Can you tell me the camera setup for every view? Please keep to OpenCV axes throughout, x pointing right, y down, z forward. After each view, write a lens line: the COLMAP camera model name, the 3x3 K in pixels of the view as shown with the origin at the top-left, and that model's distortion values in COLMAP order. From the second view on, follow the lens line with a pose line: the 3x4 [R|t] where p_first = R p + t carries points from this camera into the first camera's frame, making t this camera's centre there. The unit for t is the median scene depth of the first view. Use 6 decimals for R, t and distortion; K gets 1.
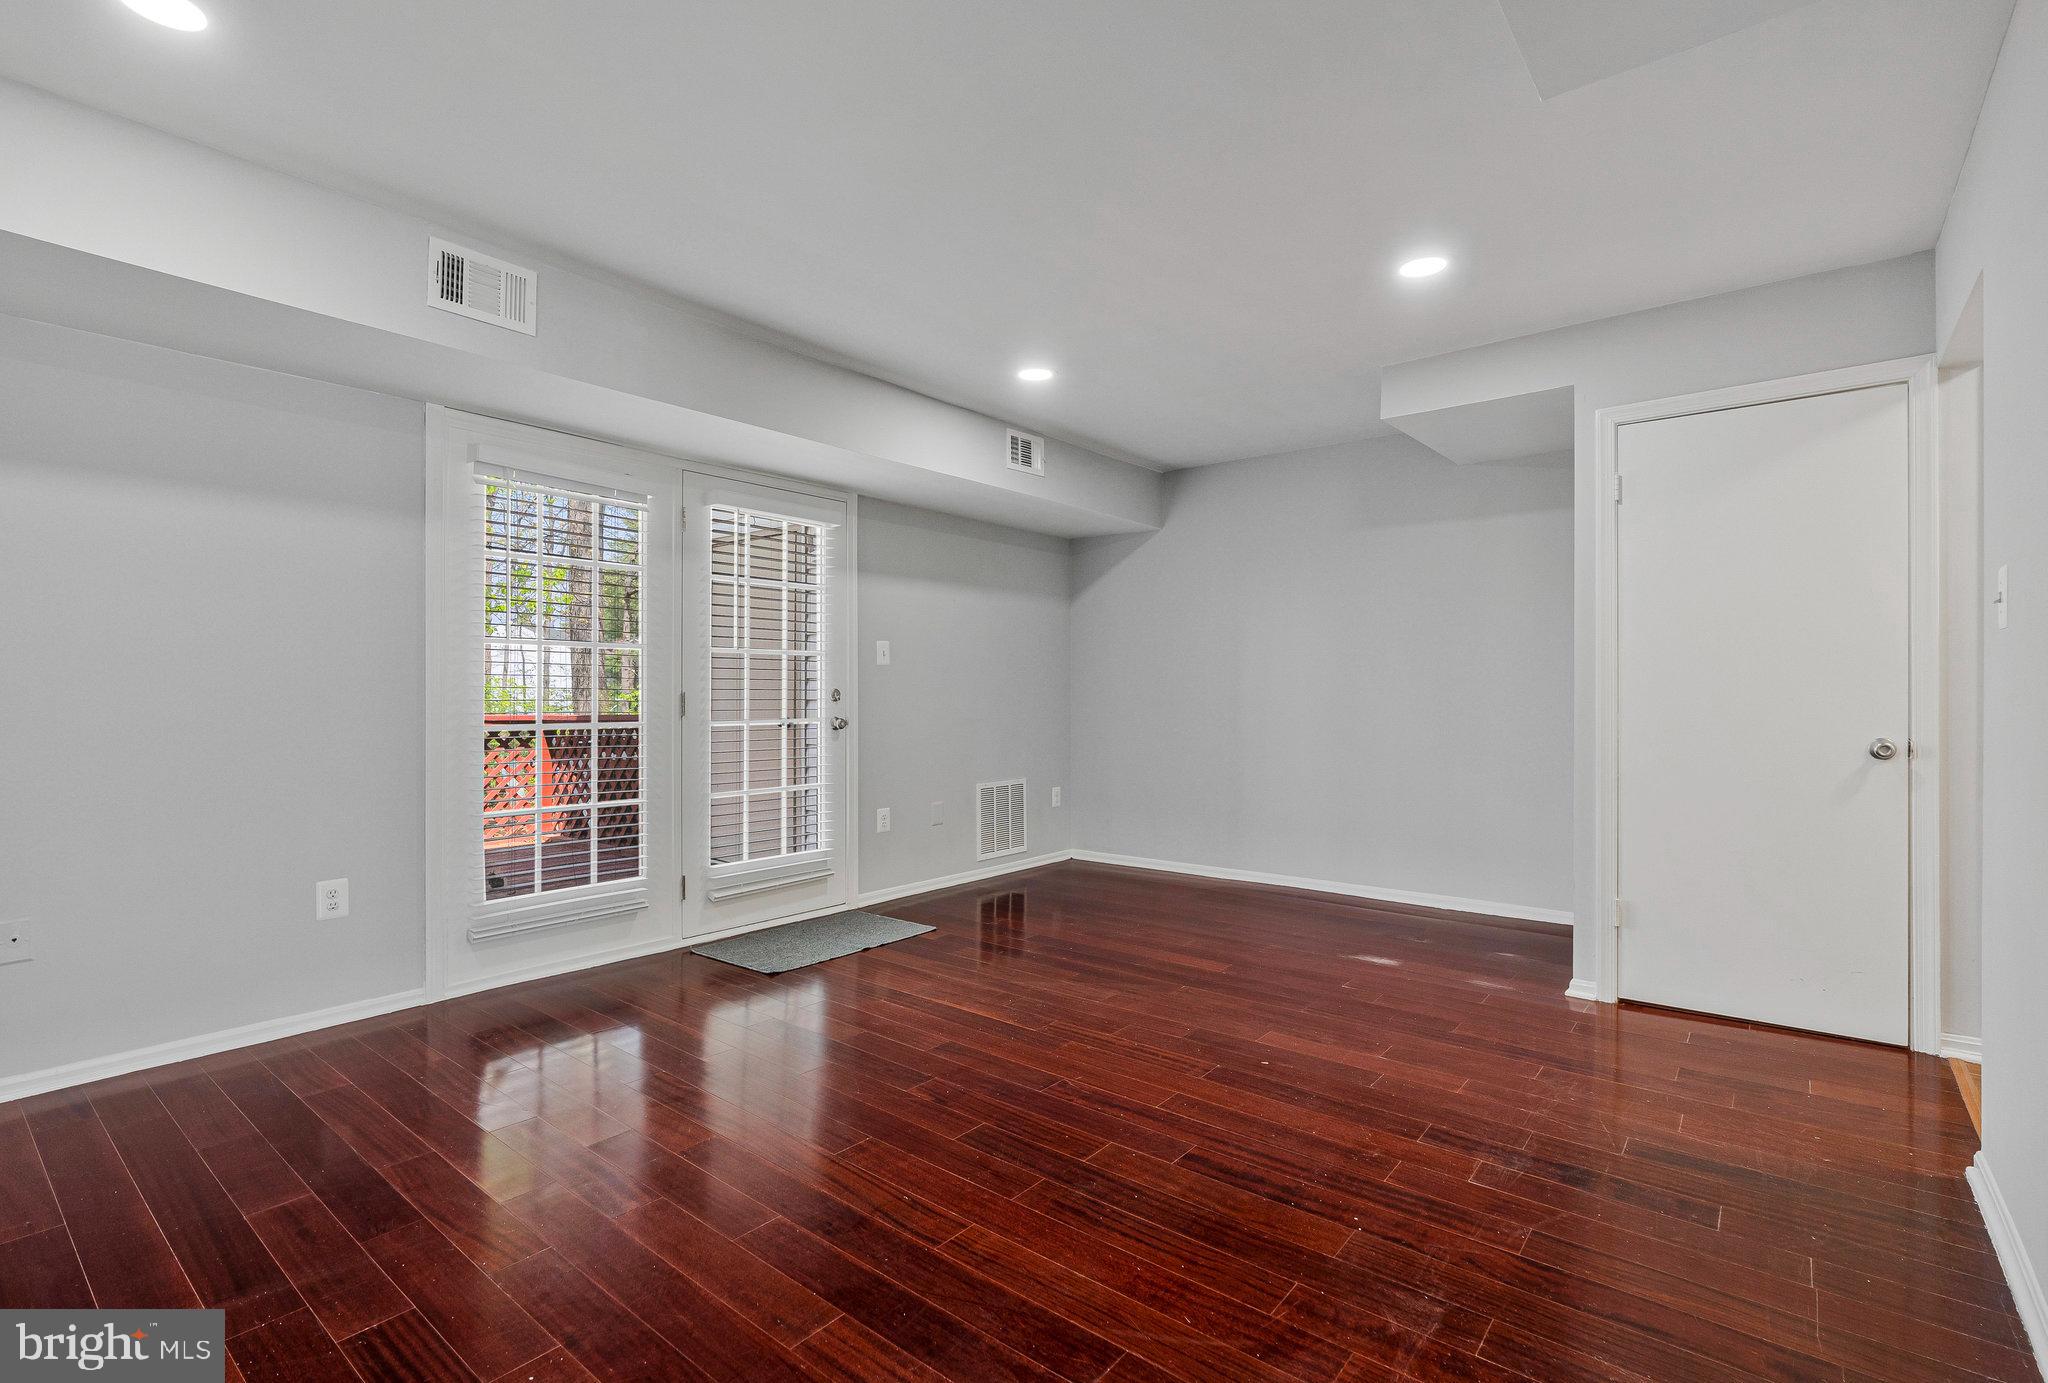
lens RADIAL K [[939.9, 0, 1010.2], [0, 939.9, 697.7], [0, 0, 1]] dist [0.001937, 0.000017]
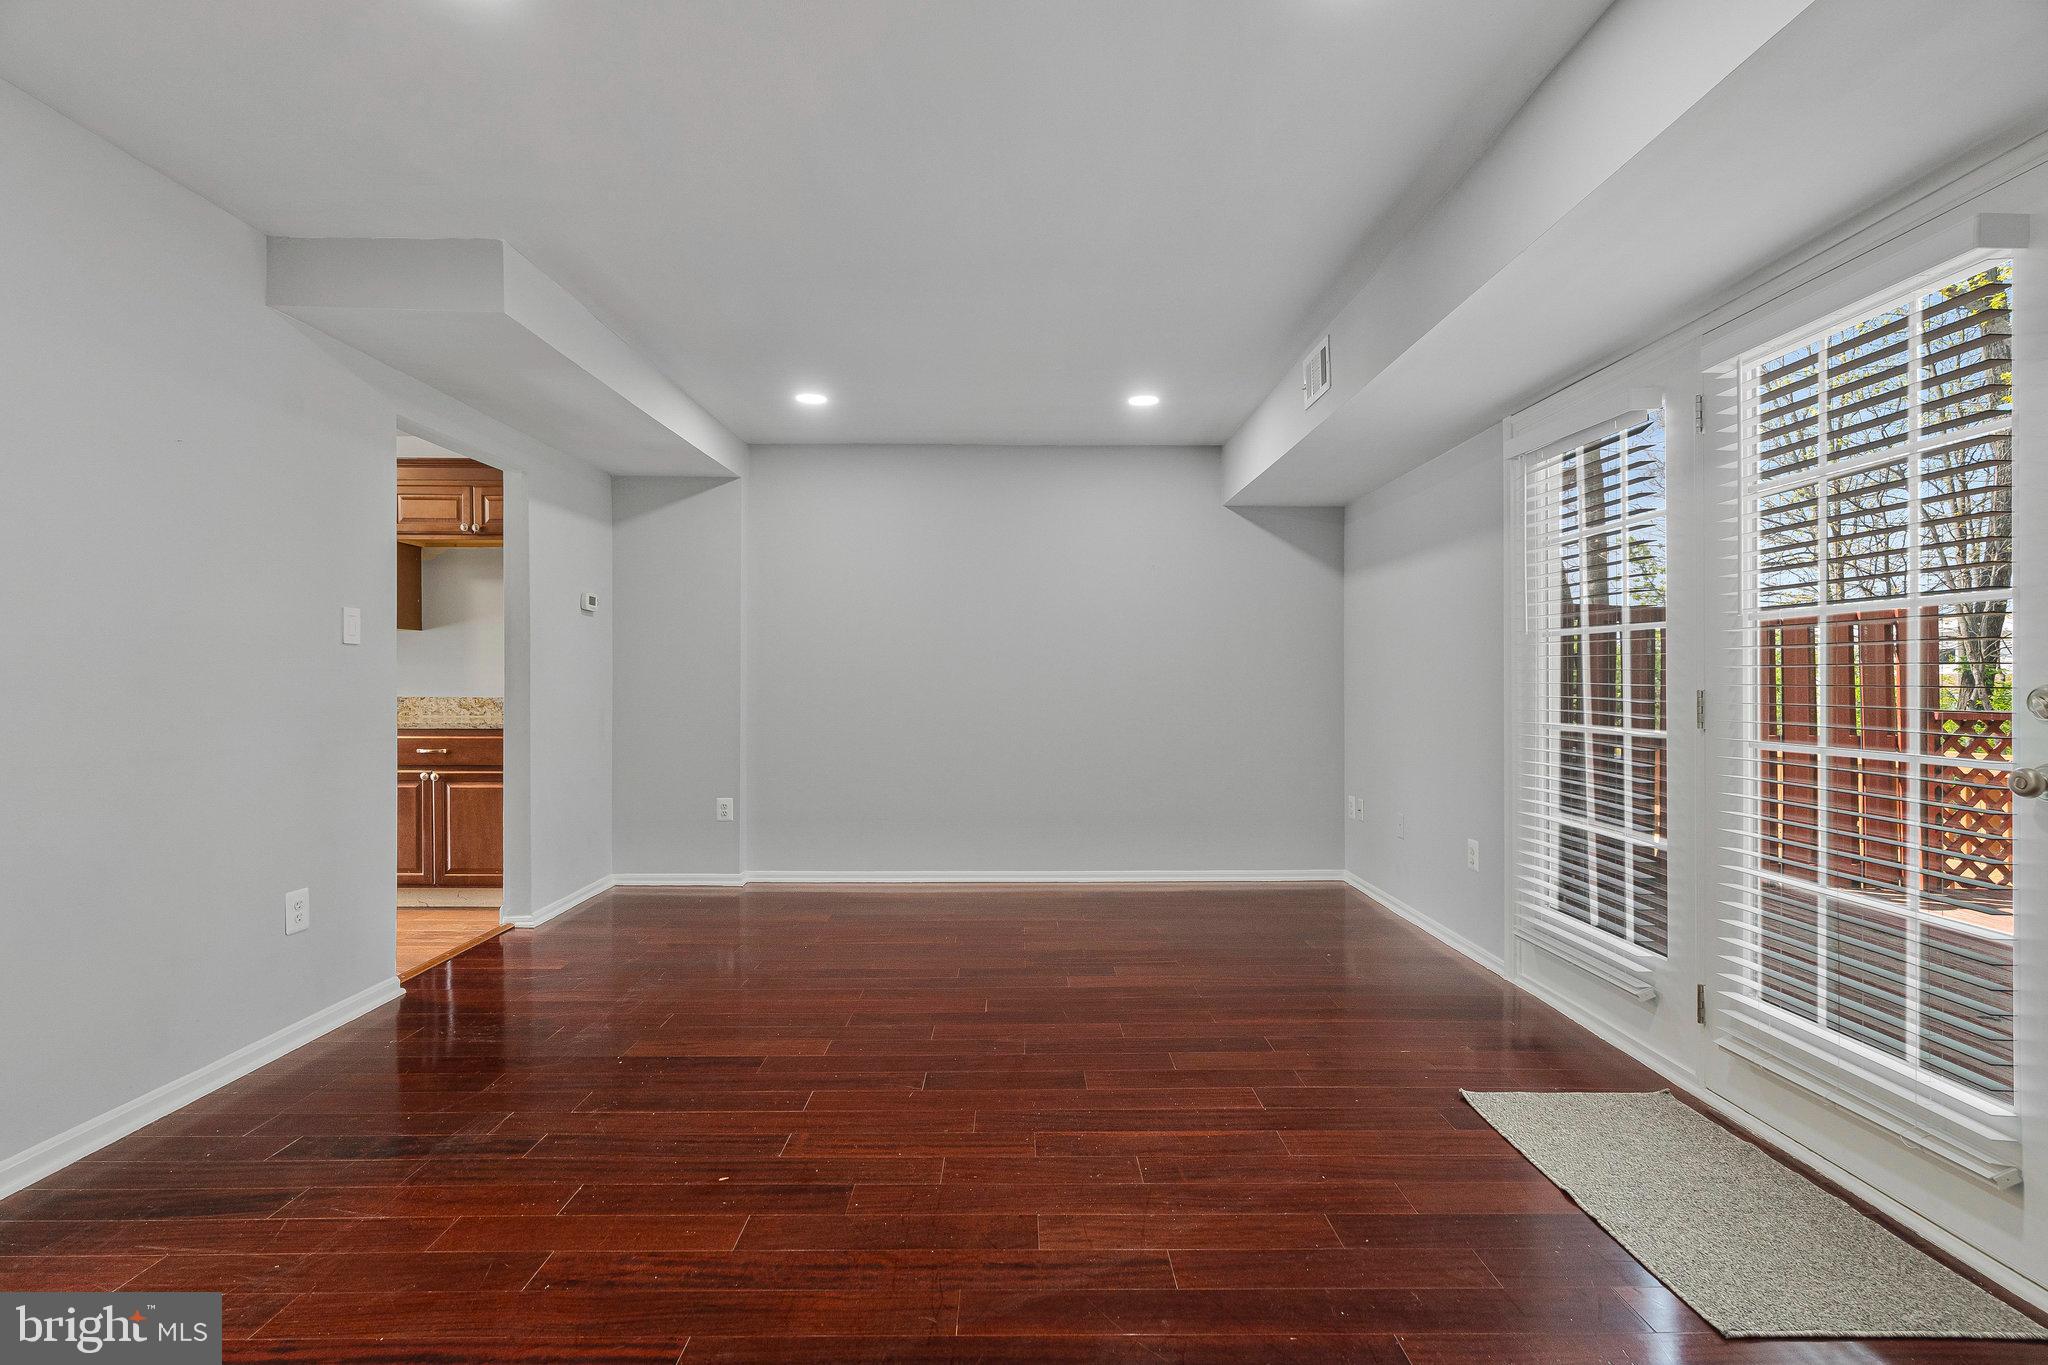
lens RADIAL K [[939.9, 0, 1023.2], [0, 939.9, 684.3], [0, 0, 1]] dist [0.001937, 0.000017]
pose [[-0.764714, -0.003805, -0.644359, 0.478038], [-0.008717, 0.999952, 0.004441, -0.008001], [0.644311, 0.009013, -0.764710, 1.438766]]
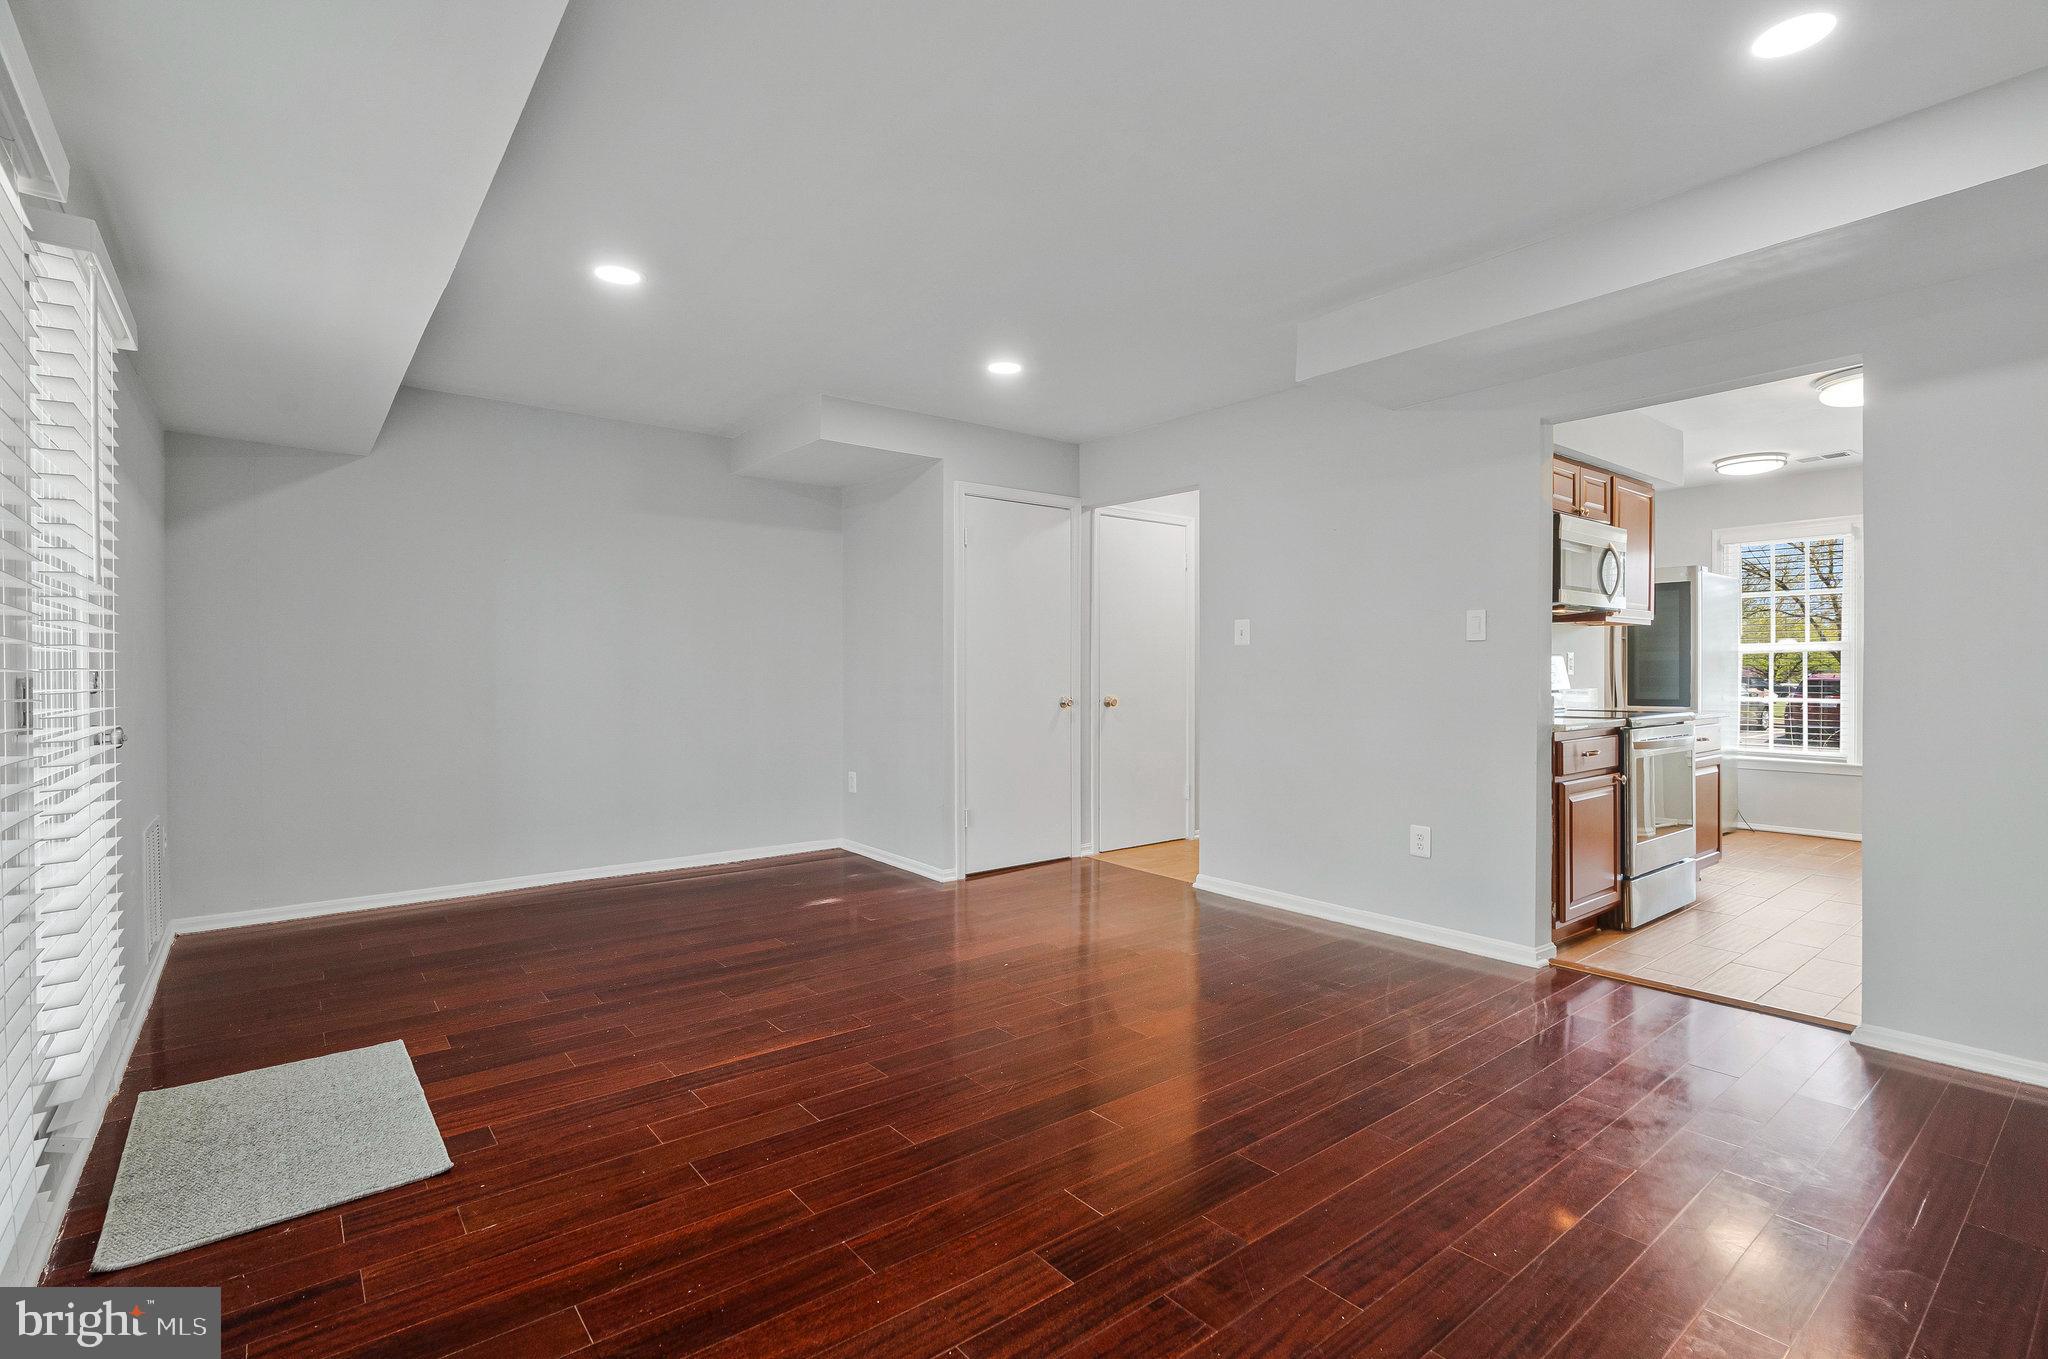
lens RADIAL K [[939.9, 0, 1013.0], [0, 939.9, 669.7], [0, 0, 1]] dist [0.001937, 0.000017]
pose [[0.213120, 0.004246, 0.977017, -0.798176], [0.007620, 0.999953, -0.006008, 0.002153], [-0.976996, 0.008725, 0.213078, 0.600870]]
